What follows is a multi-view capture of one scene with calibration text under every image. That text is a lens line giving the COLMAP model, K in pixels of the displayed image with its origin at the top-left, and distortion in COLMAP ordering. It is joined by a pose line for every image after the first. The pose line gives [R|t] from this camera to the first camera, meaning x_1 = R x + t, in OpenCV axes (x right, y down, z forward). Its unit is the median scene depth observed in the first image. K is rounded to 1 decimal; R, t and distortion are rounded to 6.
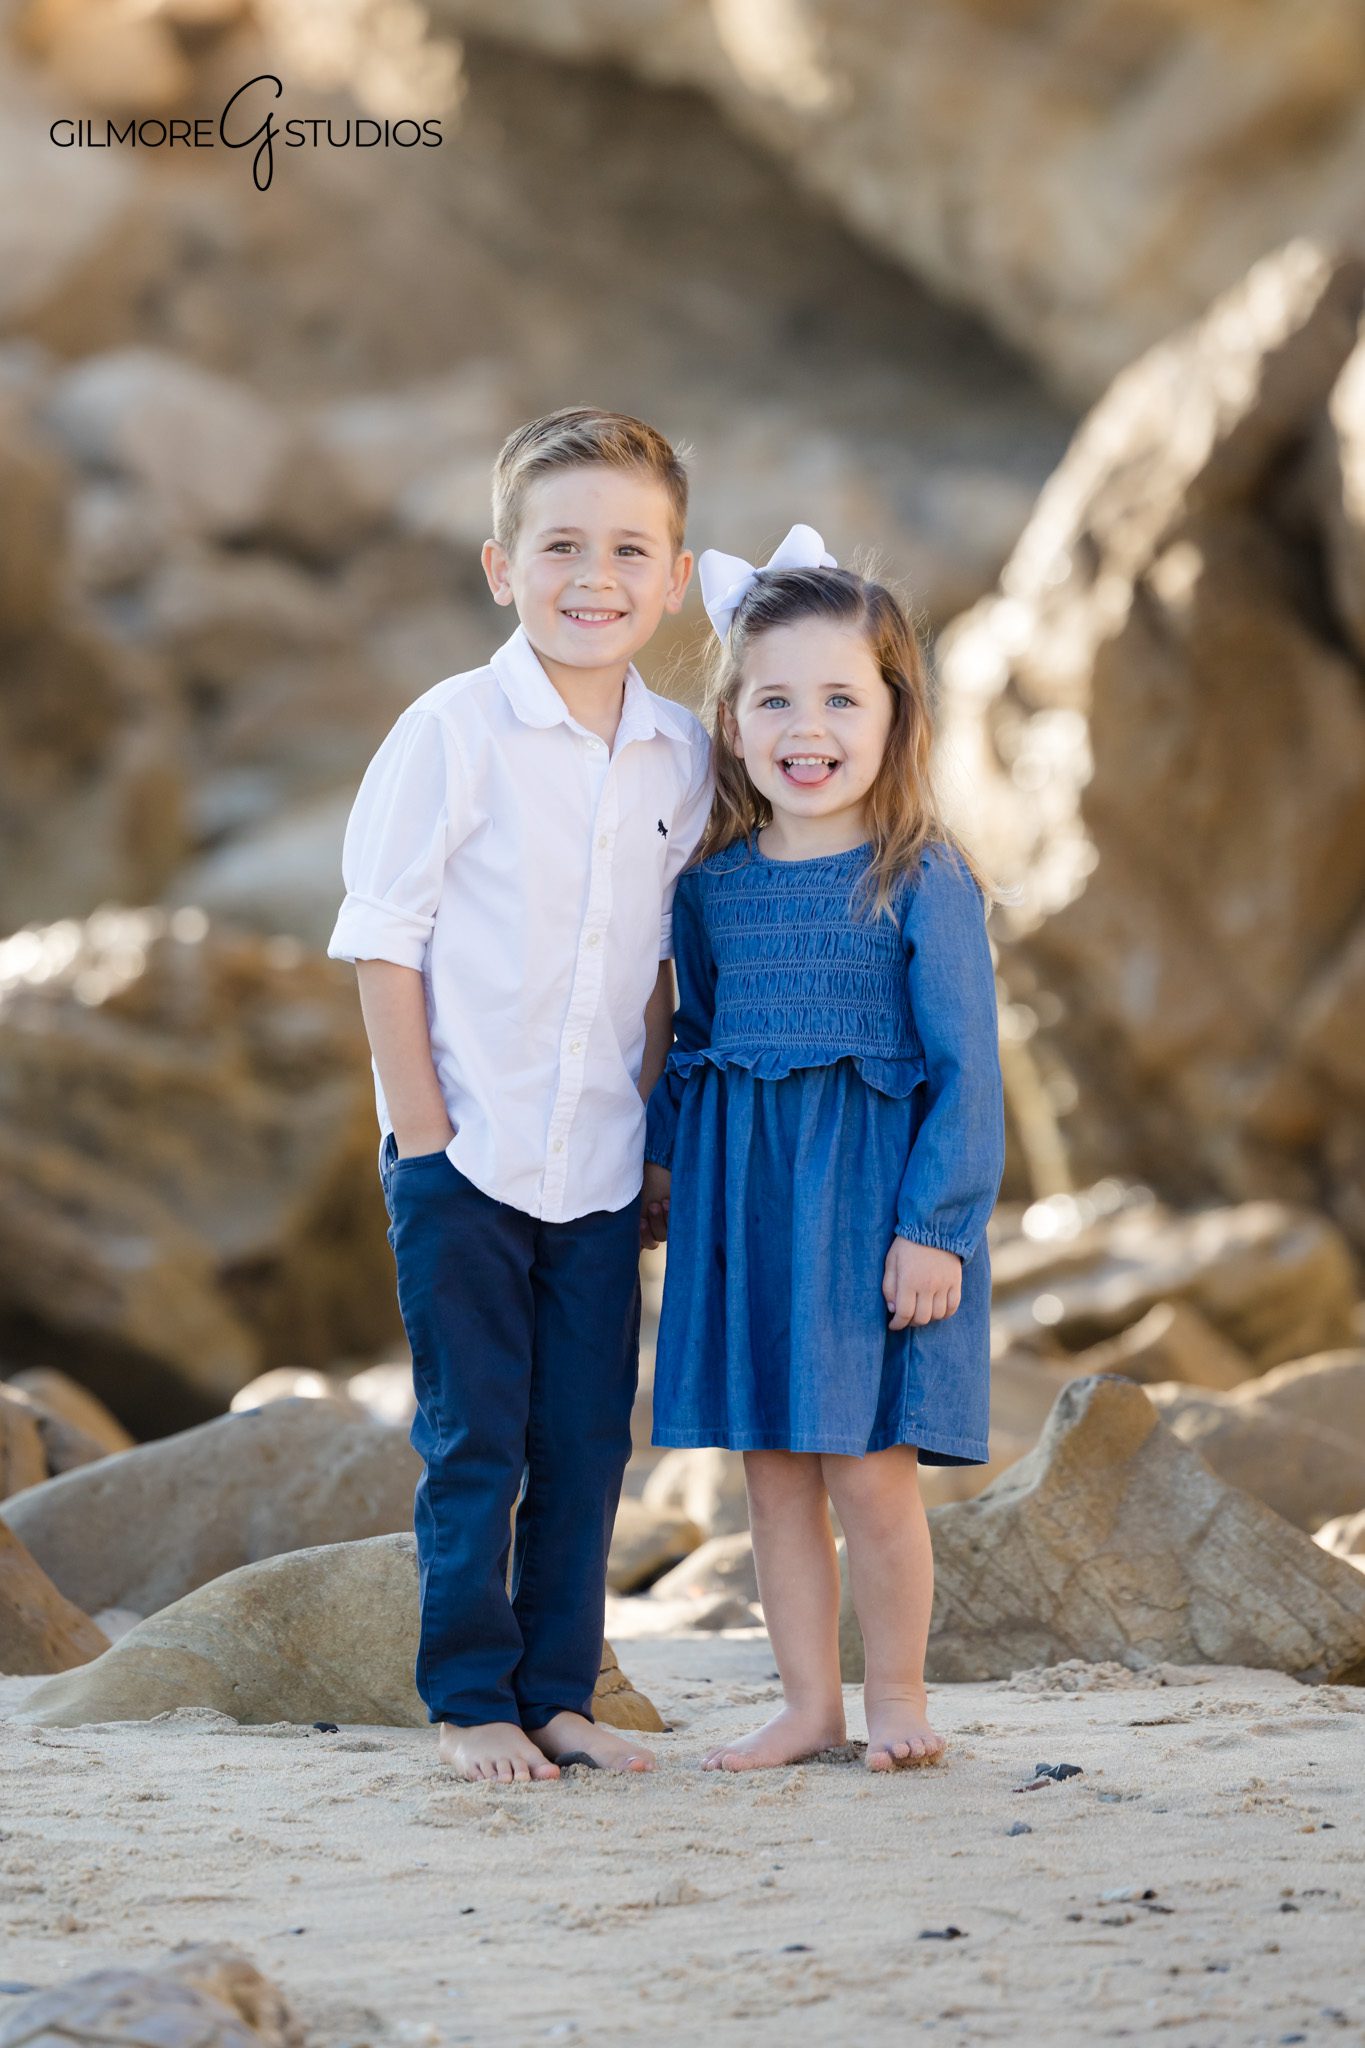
lens RADIAL K [[10992.1, 0, 555.6], [0, 10992.1, 569.3], [0, 0, 1]] dist [-0.178824, 7.635461]
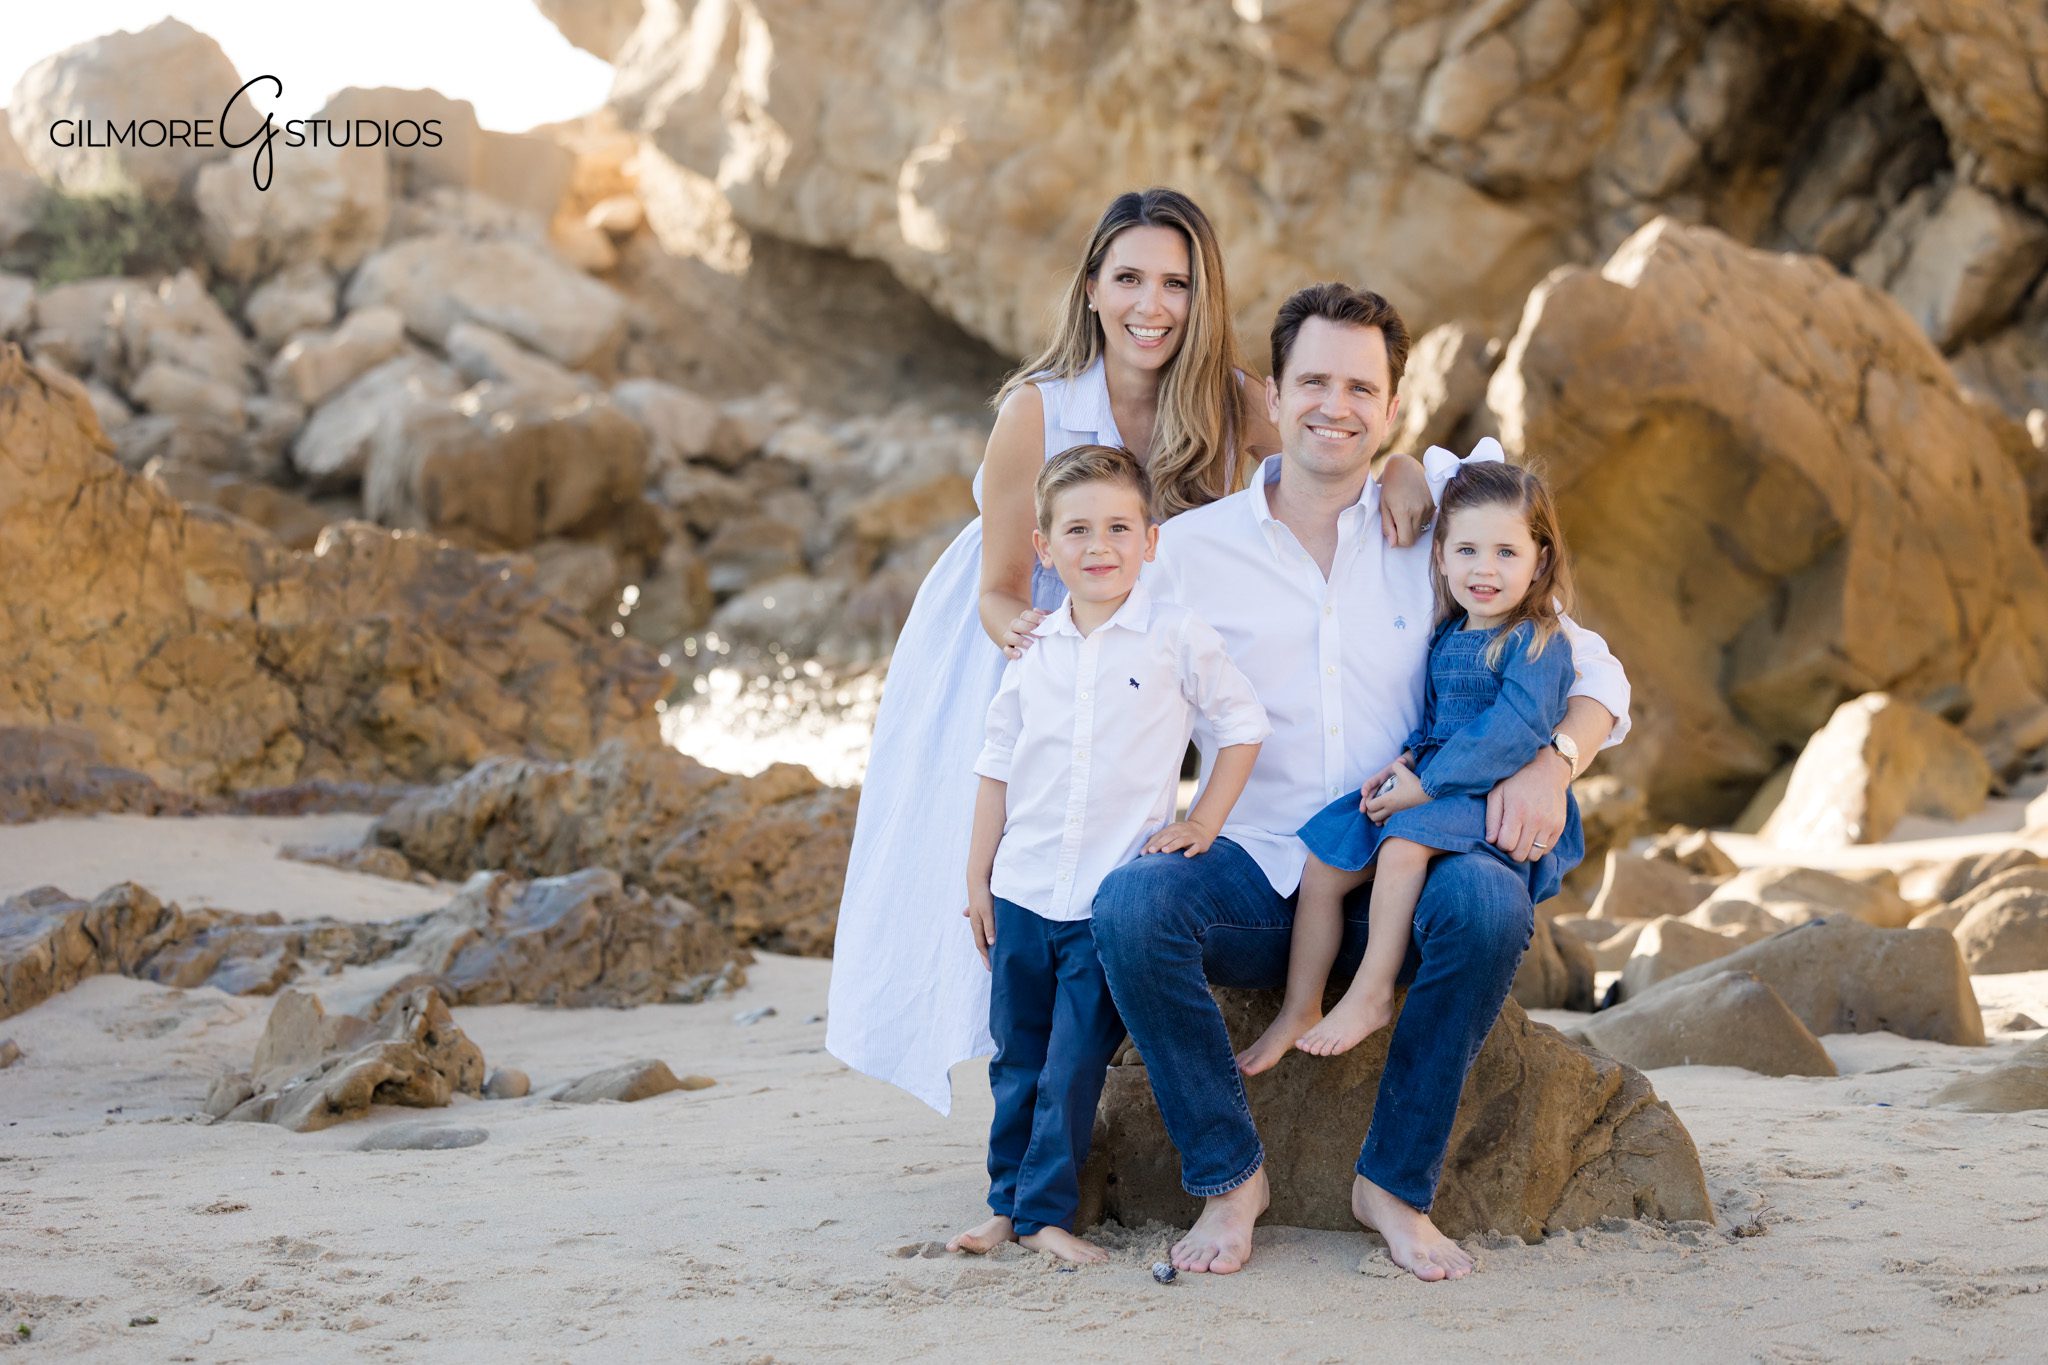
lens RADIAL K [[4571.5, 0, 1049.0], [0, 4571.5, 683.8], [0, 0, 1]] dist [-0.012080, -0.417220]
pose [[0.991868, -0.006553, 0.127106, -0.286052], [0.000624, 0.998912, 0.046632, -0.002174], [-0.127273, -0.046173, 0.990792, 0.253311]]
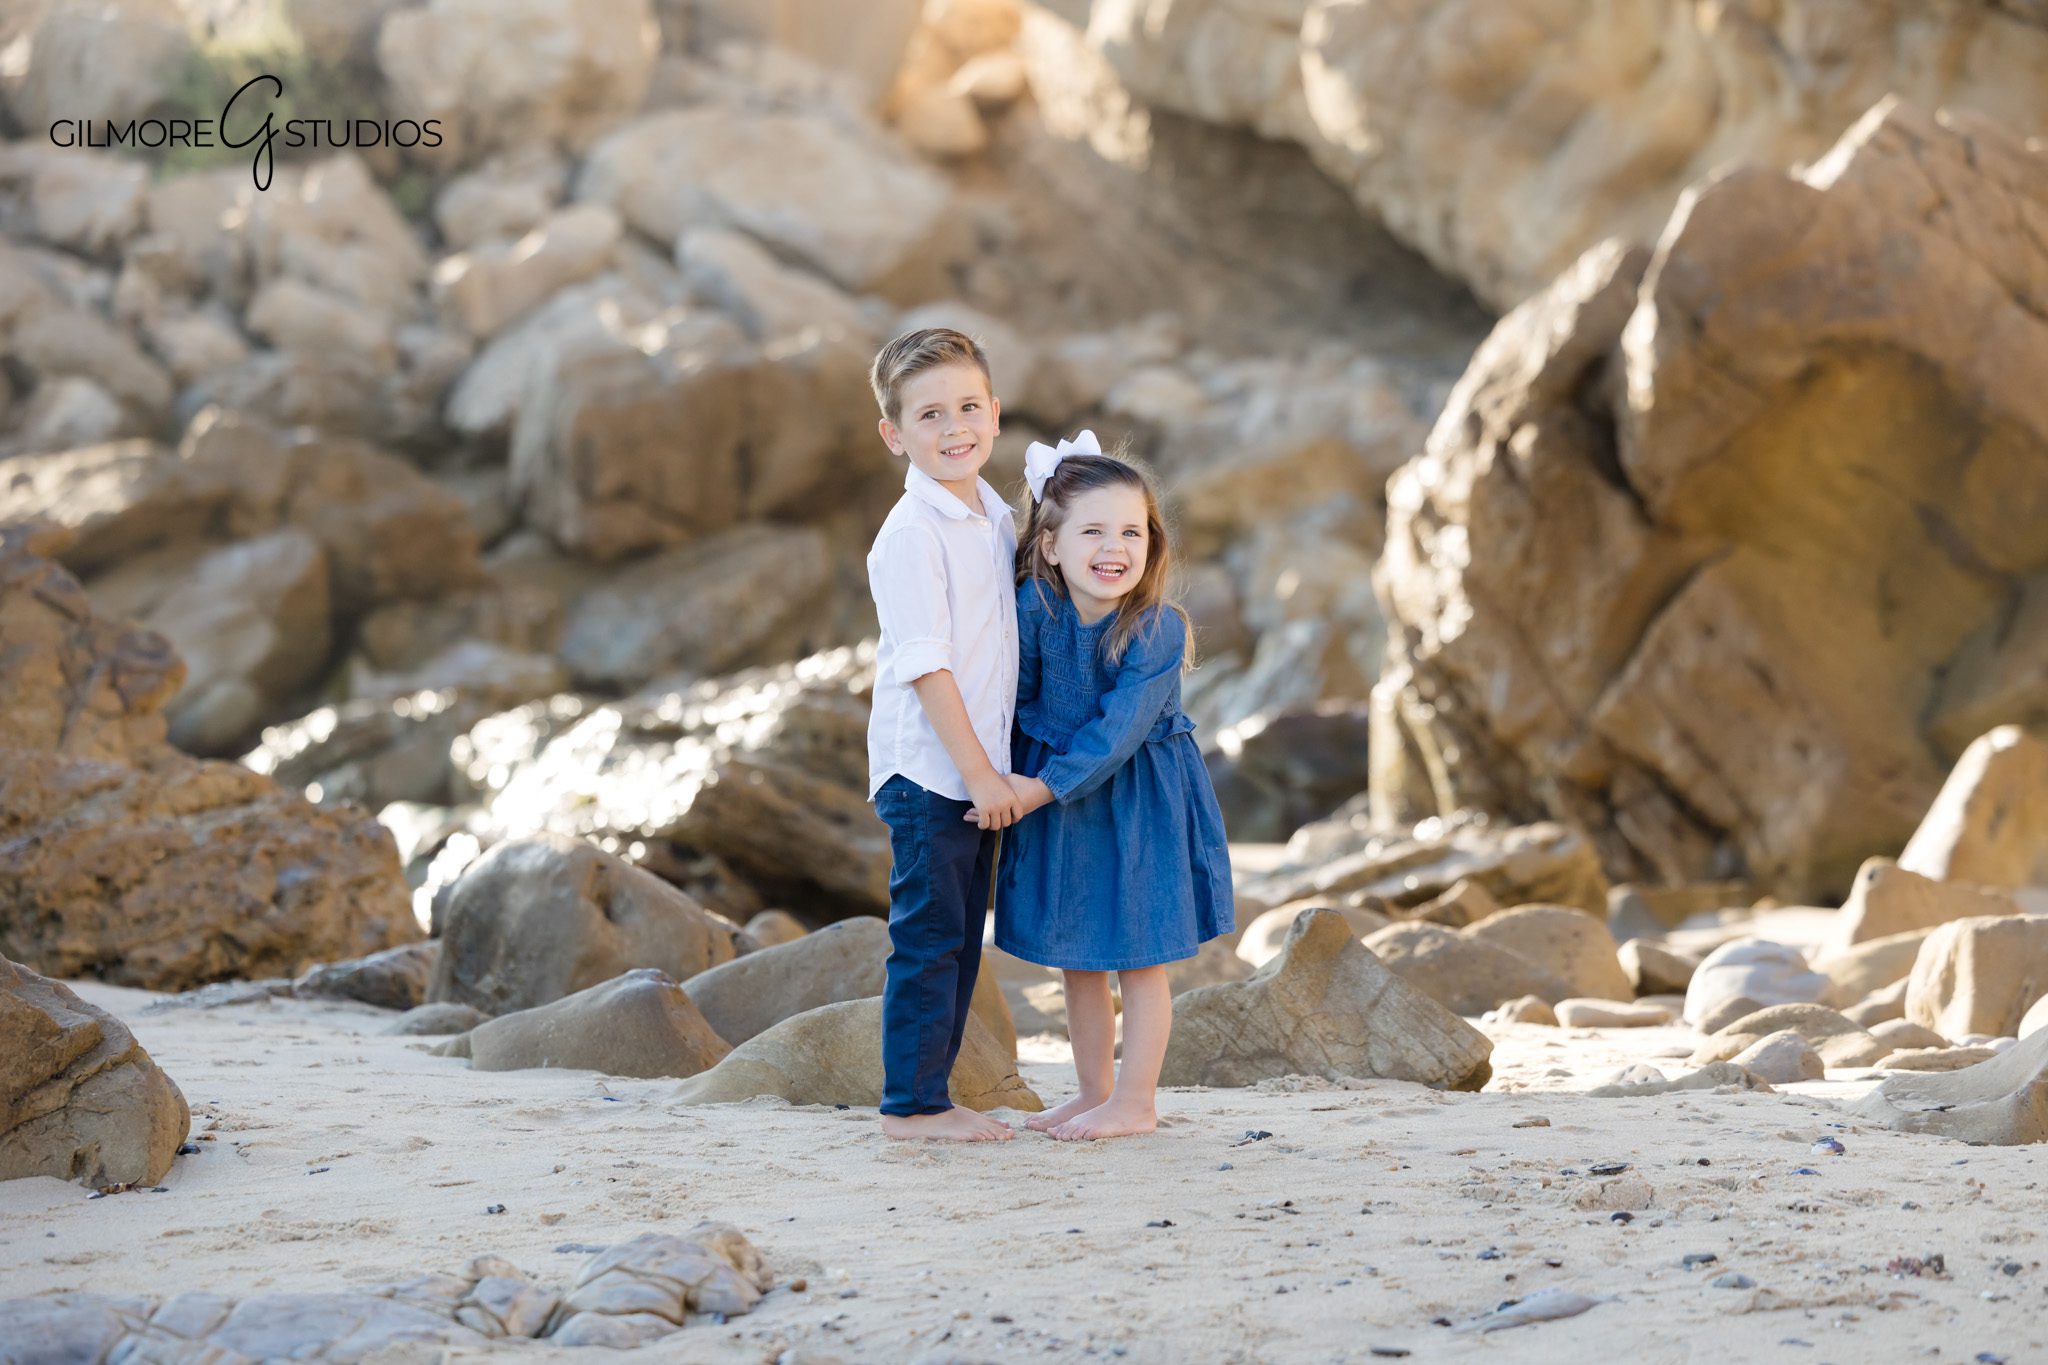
lens RADIAL K [[6829.5, 0, 1024.0], [0, 6829.5, 682.5], [0, 0, 1]] dist [0.103660, -1.739070]
pose [[0.999298, 0.008286, -0.036527, 0.042888], [-0.006978, 0.999335, 0.035786, 0.001425], [0.036799, -0.035506, 0.998692, -0.051998]]
